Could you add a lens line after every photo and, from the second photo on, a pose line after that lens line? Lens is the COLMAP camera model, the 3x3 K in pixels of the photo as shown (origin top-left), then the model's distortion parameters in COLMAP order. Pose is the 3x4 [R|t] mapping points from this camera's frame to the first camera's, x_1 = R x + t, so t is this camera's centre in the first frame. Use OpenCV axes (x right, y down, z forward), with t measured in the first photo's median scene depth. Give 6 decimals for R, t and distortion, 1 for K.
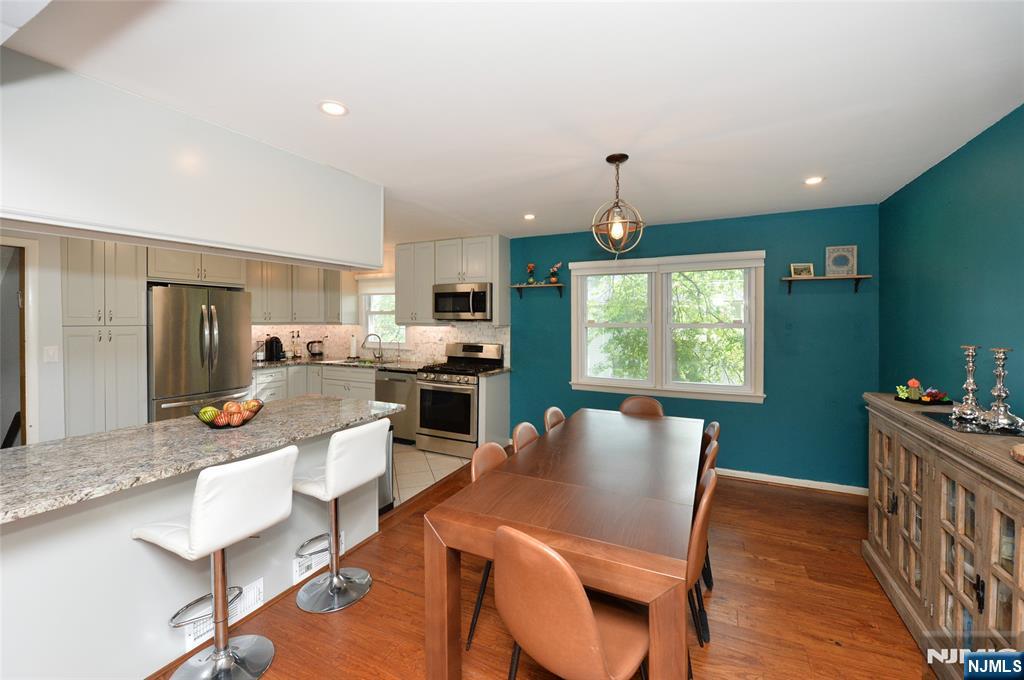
lens RADIAL K [[432.4, 0, 496.2], [0, 432.4, 320.5], [0, 0, 1]] dist [-0.016159, -0.000470]
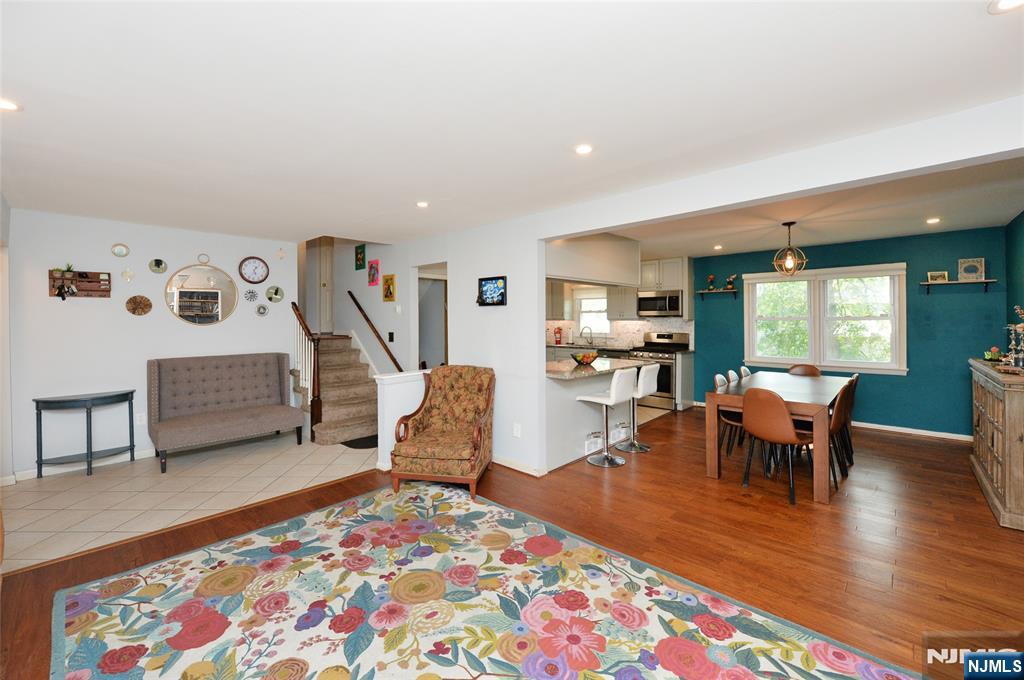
lens RADIAL K [[432.4, 0, 494.7], [0, 432.4, 317.8], [0, 0, 1]] dist [-0.016159, -0.000470]
pose [[0.959070, -0.005938, -0.283108, -0.211620], [0.003883, 0.999962, -0.007821, 0.014738], [0.283144, 0.006401, 0.959056, -0.572098]]
